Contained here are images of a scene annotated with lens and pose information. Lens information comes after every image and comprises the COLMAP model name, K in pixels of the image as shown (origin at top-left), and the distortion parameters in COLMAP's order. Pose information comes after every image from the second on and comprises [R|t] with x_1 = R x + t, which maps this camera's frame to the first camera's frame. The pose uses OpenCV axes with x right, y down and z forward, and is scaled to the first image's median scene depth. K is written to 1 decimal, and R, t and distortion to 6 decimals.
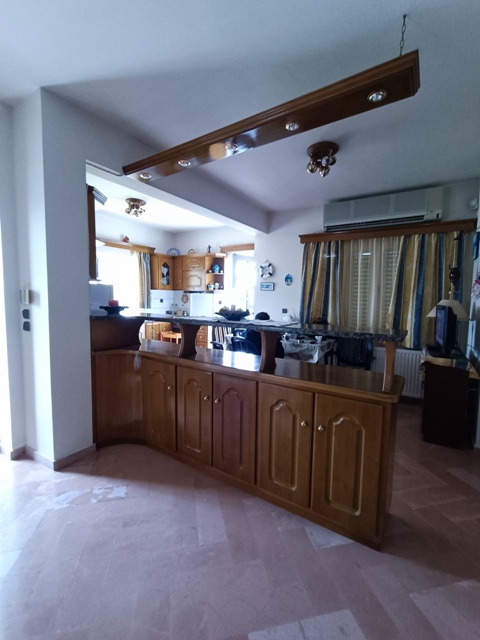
lens RADIAL K [[292.1, 0, 240.1], [0, 292.1, 318.5], [0, 0, 1]] dist [-0.001505, 0.002041]
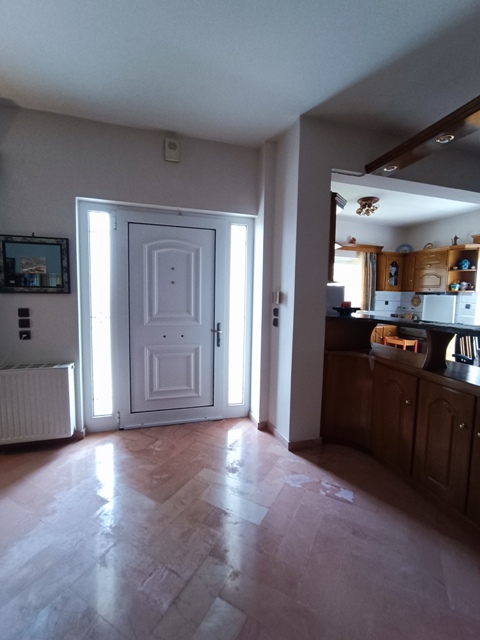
lens RADIAL K [[292.1, 0, 238.5], [0, 292.1, 317.0], [0, 0, 1]] dist [-0.001505, 0.002041]
pose [[0.759712, 0.050248, -0.648316, -0.034725], [-0.056833, 0.998326, 0.010778, 0.000326], [0.647772, 0.028657, 0.761295, -0.004463]]
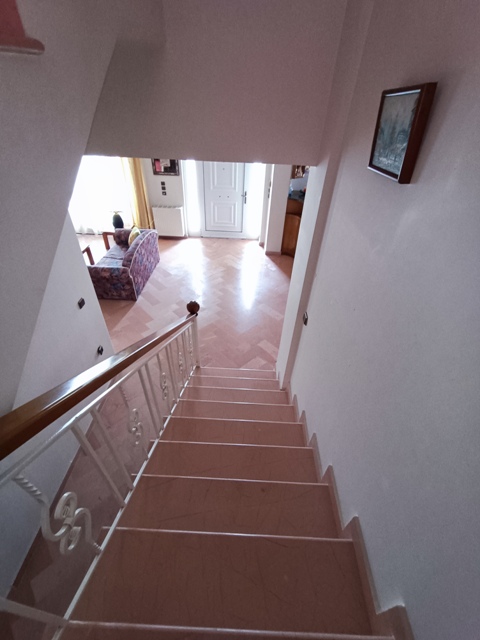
lens RADIAL K [[292.1, 0, 237.7], [0, 292.1, 318.8], [0, 0, 1]] dist [-0.001505, 0.002041]
pose [[0.522699, 0.538834, -0.660639, 0.660806], [-0.091530, 0.805918, 0.584908, -0.278739], [0.847590, -0.245262, 0.470572, -0.322359]]
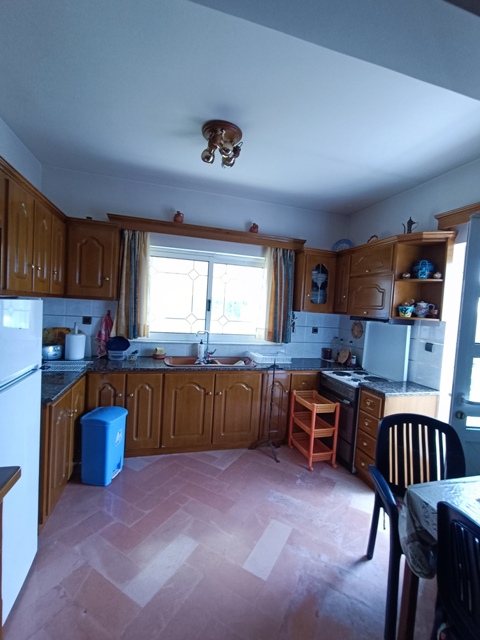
lens RADIAL K [[292.1, 0, 240.6], [0, 292.1, 319.4], [0, 0, 1]] dist [-0.001505, 0.002041]
pose [[0.748925, 0.058809, -0.660040, 0.006554], [-0.094889, 0.995307, -0.018987, -0.081862], [0.655825, 0.076850, 0.750991, 0.658923]]
